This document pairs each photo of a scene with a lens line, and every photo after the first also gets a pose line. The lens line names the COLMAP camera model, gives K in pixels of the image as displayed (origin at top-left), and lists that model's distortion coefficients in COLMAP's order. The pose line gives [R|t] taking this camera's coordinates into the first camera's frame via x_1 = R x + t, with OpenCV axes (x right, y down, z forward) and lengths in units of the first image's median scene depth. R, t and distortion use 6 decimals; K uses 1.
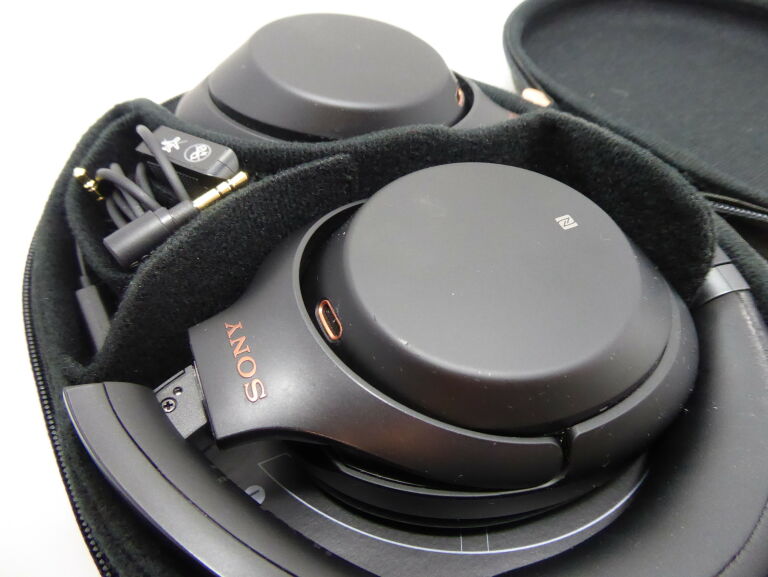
lens RADIAL K [[547.3, 0, 384.0], [0, 547.3, 288.5], [0, 0, 1]] dist [0.002032, 0.002110]
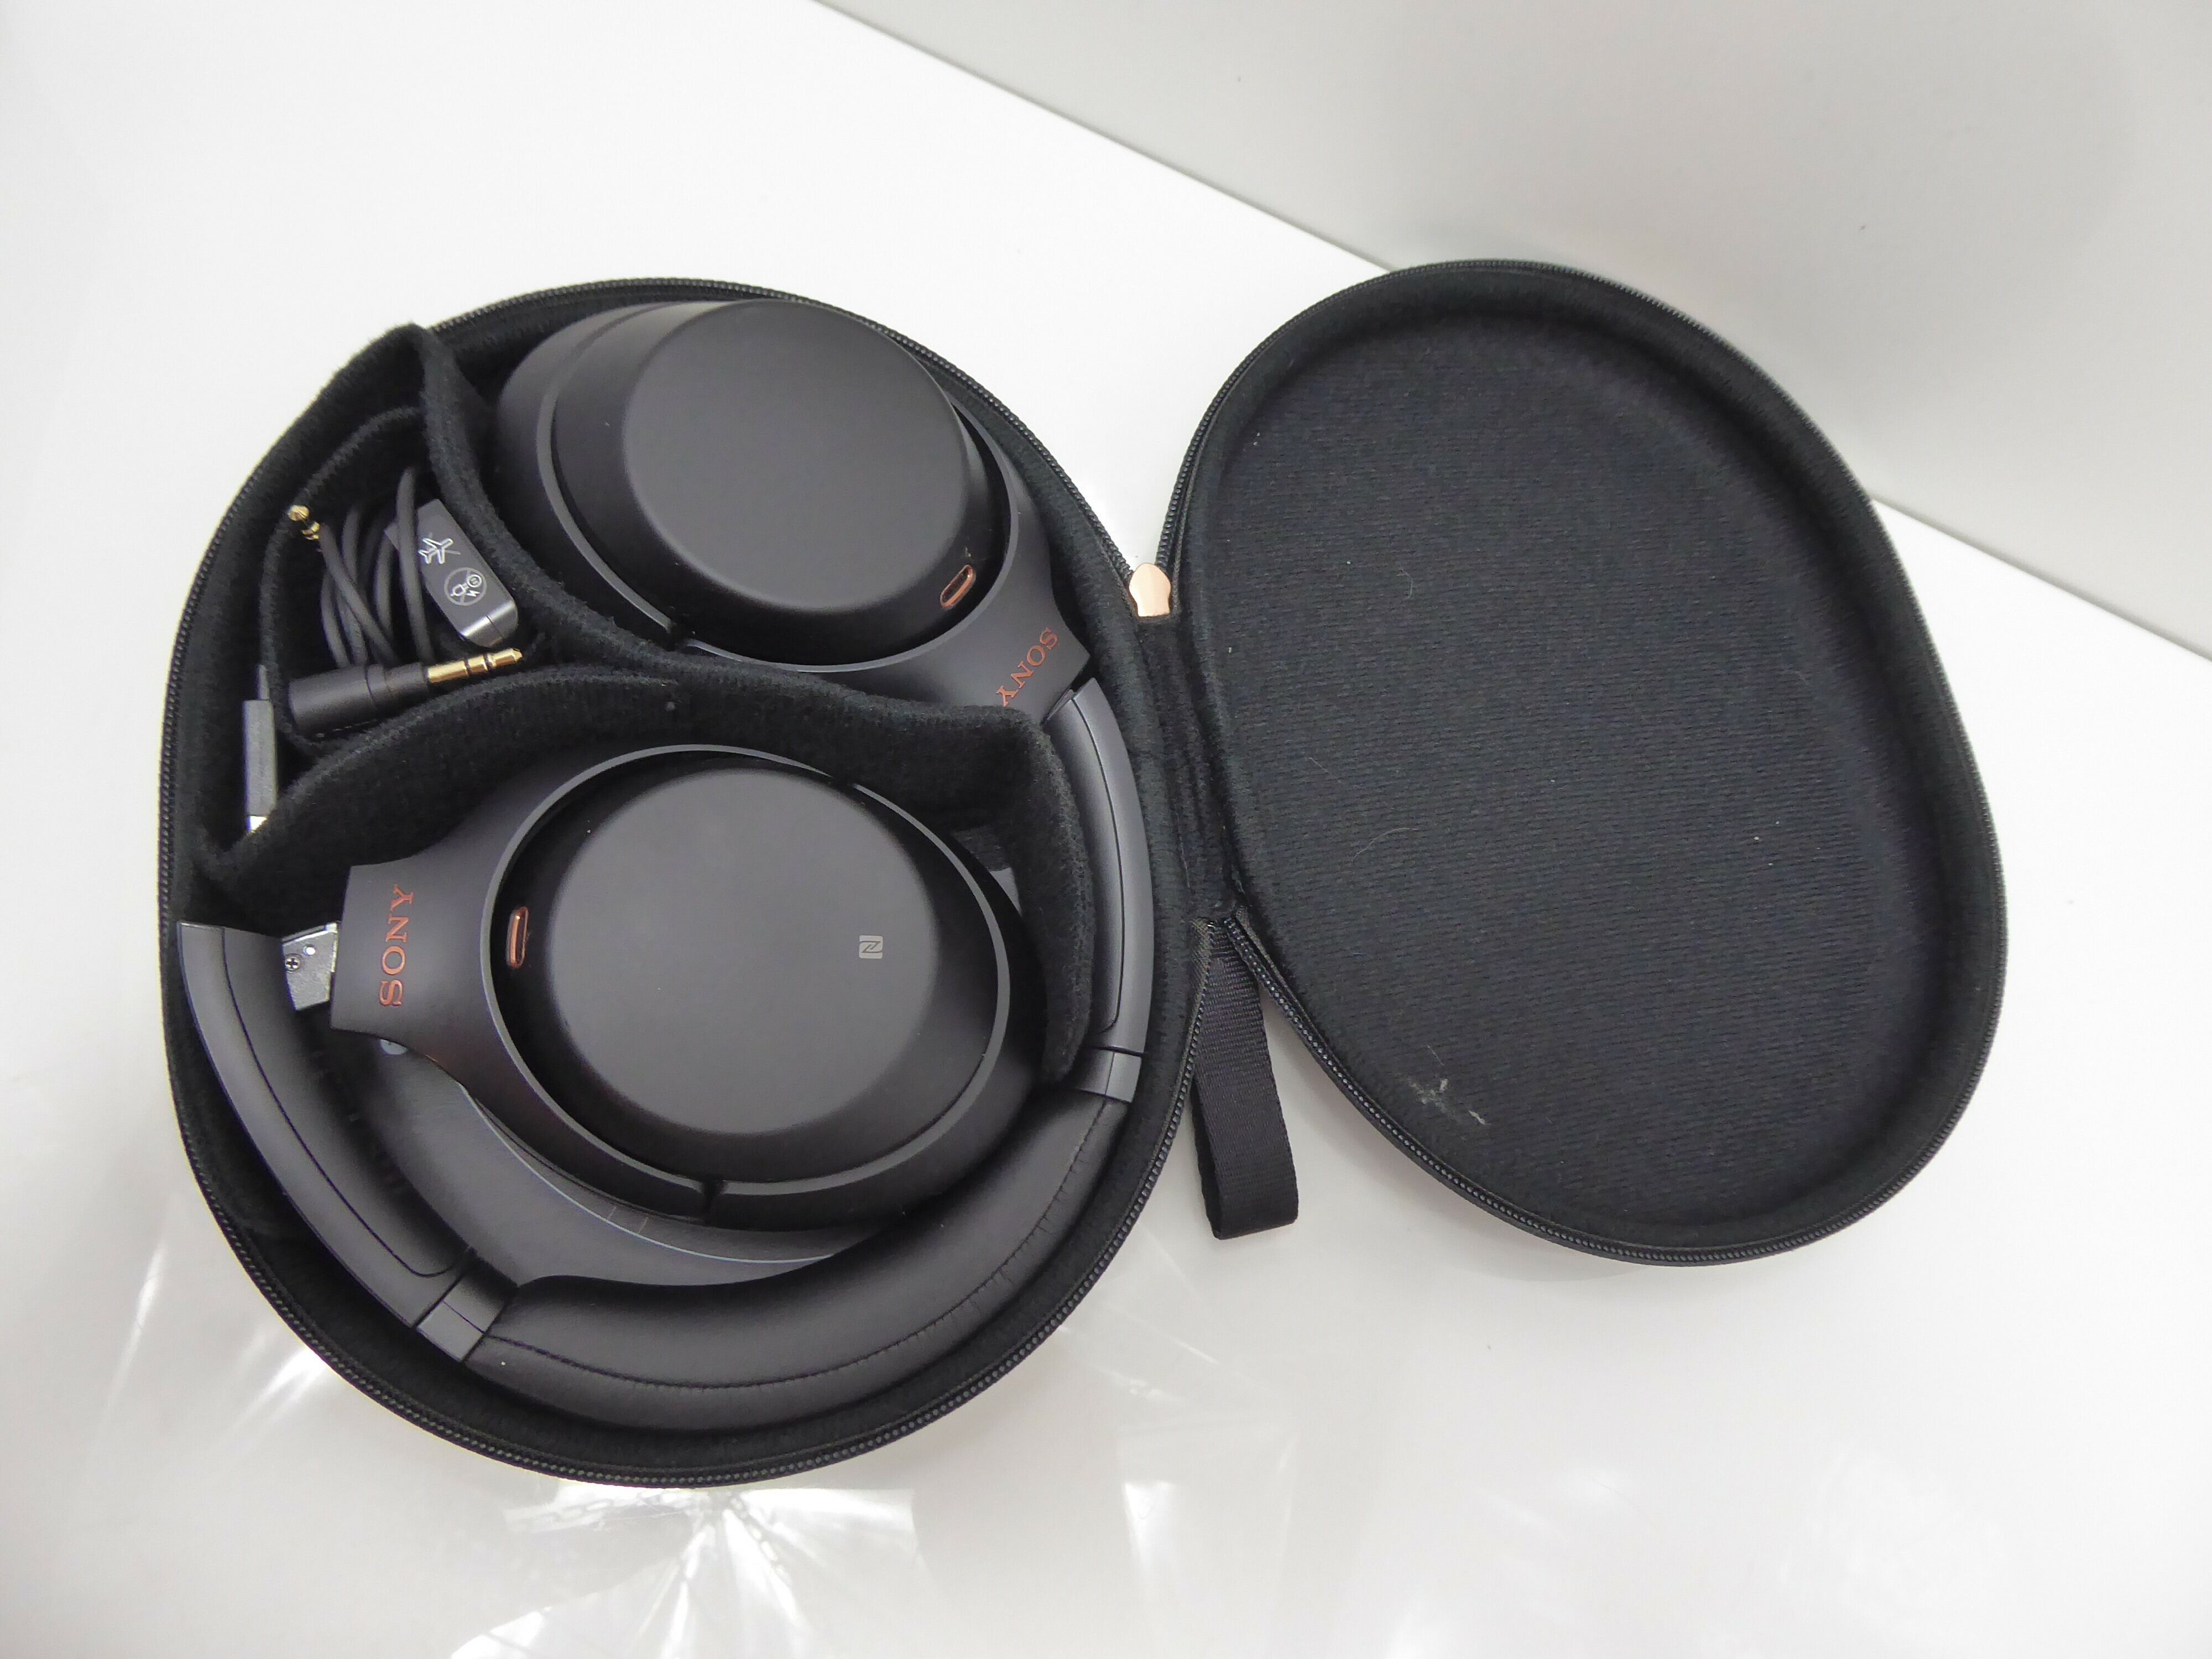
lens RADIAL K [[1630.0, 0, 1106.0], [0, 1630.0, 829.5], [0, 0, 1]] dist [-0.000138, 0.000299]
pose [[0.900802, 0.432647, 0.037058, 0.495543], [-0.419328, 0.844546, 0.333024, -1.181716], [0.112784, -0.315528, 0.942190, -1.039077]]
